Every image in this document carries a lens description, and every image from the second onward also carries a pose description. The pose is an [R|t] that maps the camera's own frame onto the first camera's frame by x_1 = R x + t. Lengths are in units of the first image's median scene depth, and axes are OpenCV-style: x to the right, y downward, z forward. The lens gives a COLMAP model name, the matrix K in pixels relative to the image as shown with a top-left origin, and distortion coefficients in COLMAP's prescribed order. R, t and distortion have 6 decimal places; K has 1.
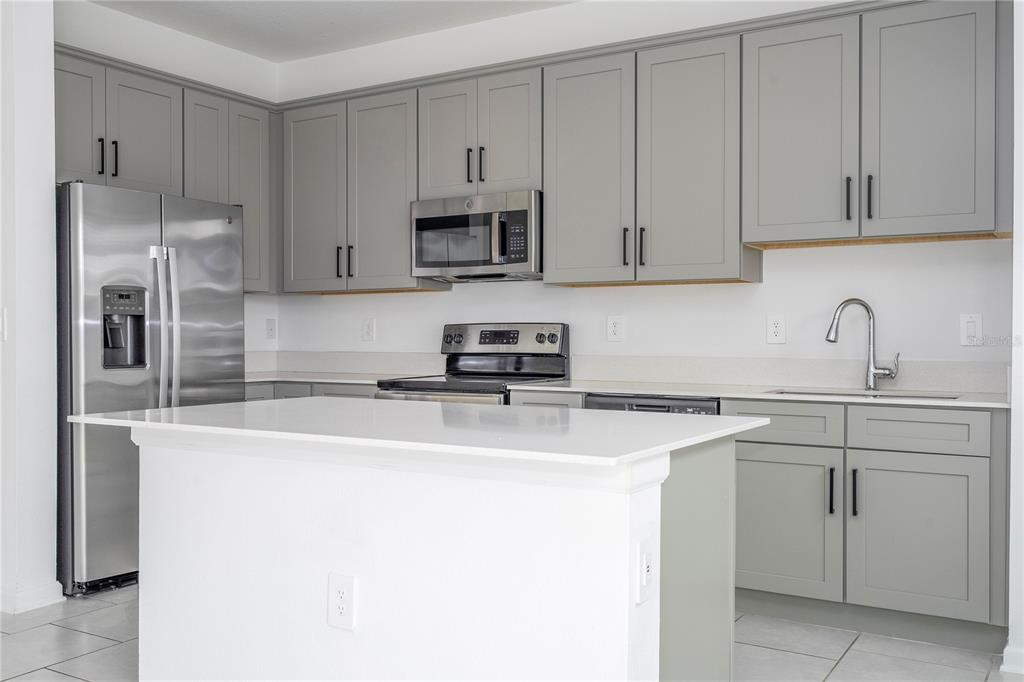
lens RADIAL K [[957.9, 0, 502.5], [0, 957.9, 331.7], [0, 0, 1]] dist [0.002599, -0.001856]
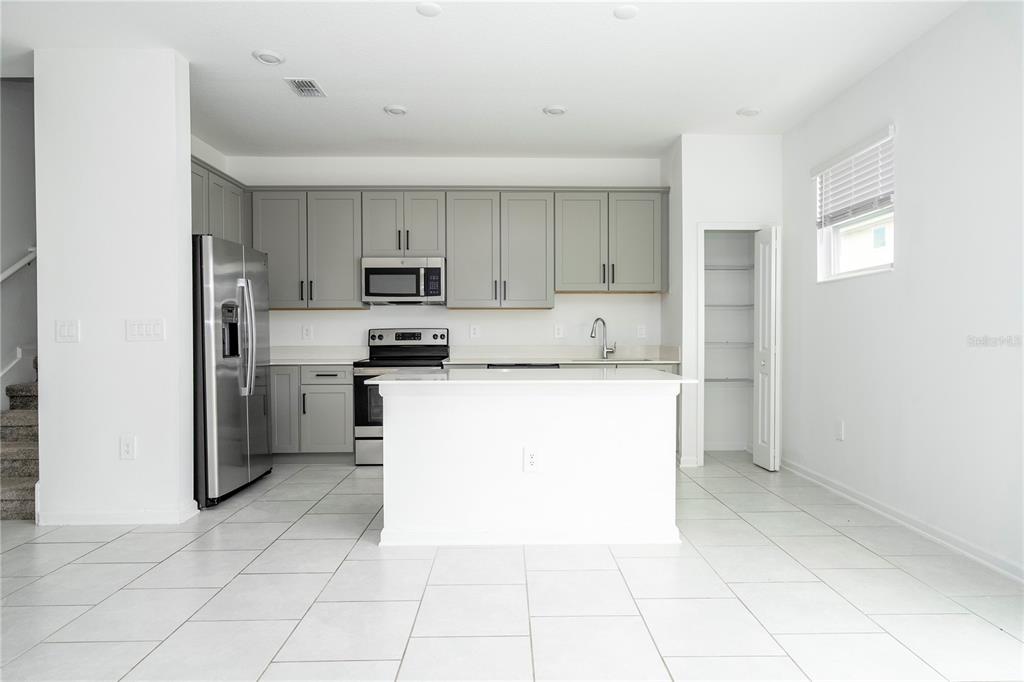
lens RADIAL K [[583.1, 0, 523.4], [0, 583.1, 340.0], [0, 0, 1]] dist [-0.000844, 0.000638]
pose [[0.835654, -0.008862, 0.549184, -0.463239], [0.002658, 0.999923, 0.012091, 0.000086], [-0.549250, -0.008644, 0.835614, -0.037949]]
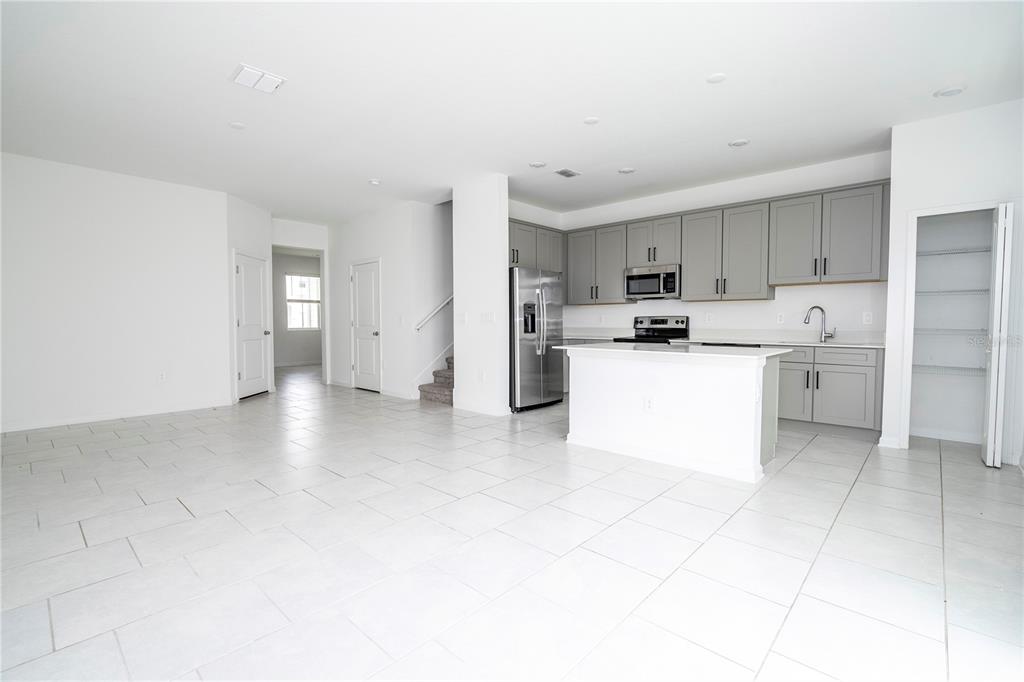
lens RADIAL K [[462.5, 0, 517.4], [0, 462.5, 337.1], [0, 0, 1]] dist [-0.001650, 0.000482]
pose [[0.984232, 0.004295, -0.176832, -0.171096], [0.002250, 0.999320, 0.036794, 0.000649], [0.176870, -0.036611, 0.983553, -0.303987]]
